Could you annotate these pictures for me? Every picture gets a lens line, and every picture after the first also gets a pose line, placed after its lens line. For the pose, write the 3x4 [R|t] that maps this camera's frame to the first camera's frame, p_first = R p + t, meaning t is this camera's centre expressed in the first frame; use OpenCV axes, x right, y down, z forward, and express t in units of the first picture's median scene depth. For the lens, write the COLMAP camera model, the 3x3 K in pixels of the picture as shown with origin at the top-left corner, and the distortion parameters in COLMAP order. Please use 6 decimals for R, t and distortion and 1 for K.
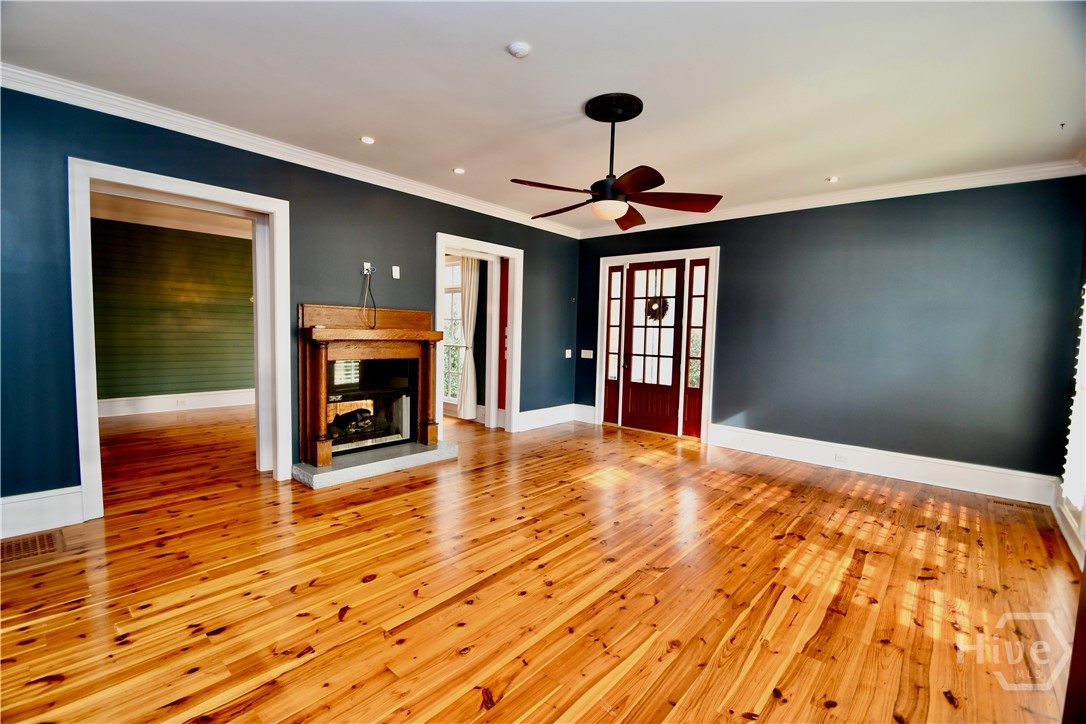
lens RADIAL K [[477.9, 0, 531.1], [0, 477.9, 367.3], [0, 0, 1]] dist [0.013207, -0.017366]
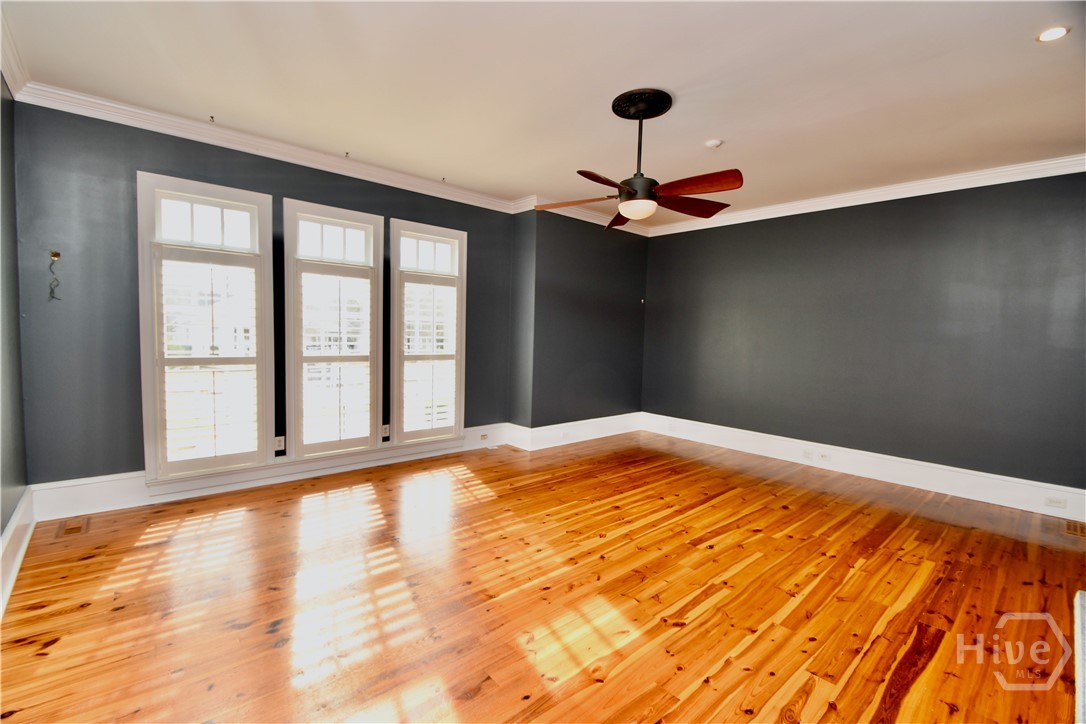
lens RADIAL K [[476.8, 0, 543.0], [0, 476.8, 362.0], [0, 0, 1]] dist [0.002285, -0.016701]
pose [[-0.993799, -0.060093, 0.093557, 0.227452], [-0.046481, 0.988858, 0.141423, -0.137355], [-0.101013, 0.136197, -0.985518, 1.876605]]
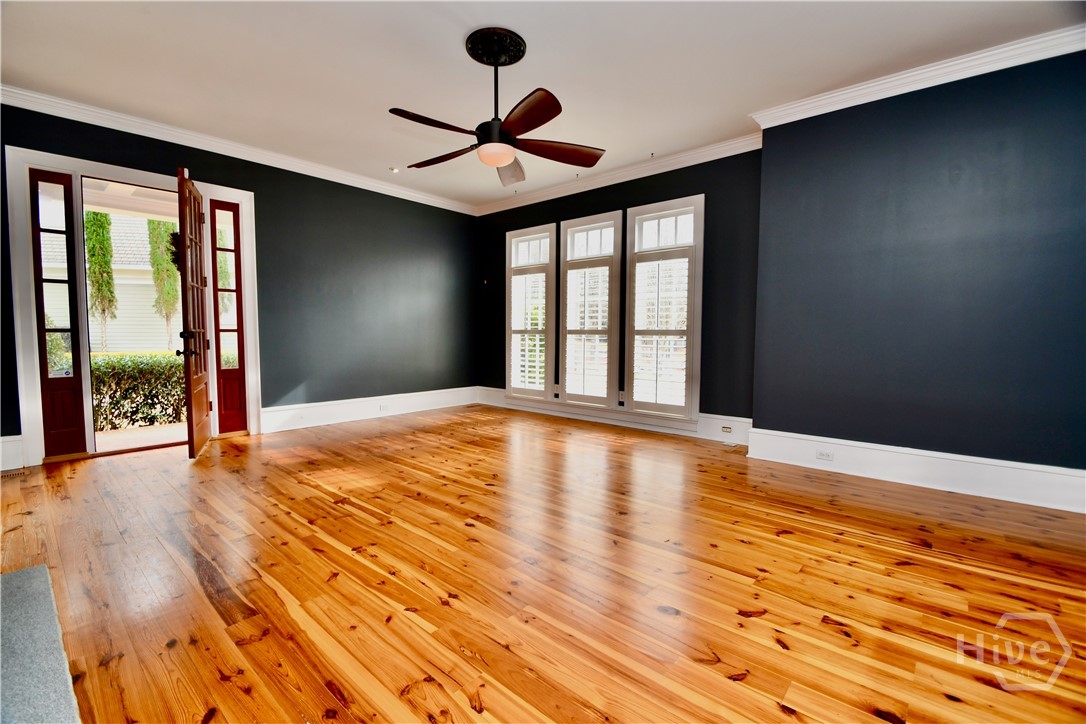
lens RADIAL K [[477.9, 0, 531.1], [0, 477.9, 367.3], [0, 0, 1]] dist [0.013207, -0.017366]
pose [[-0.007246, -0.101588, 0.994800, -0.765857], [0.072582, 0.992149, 0.101846, -0.005435], [-0.997336, 0.072943, 0.000184, 0.892902]]
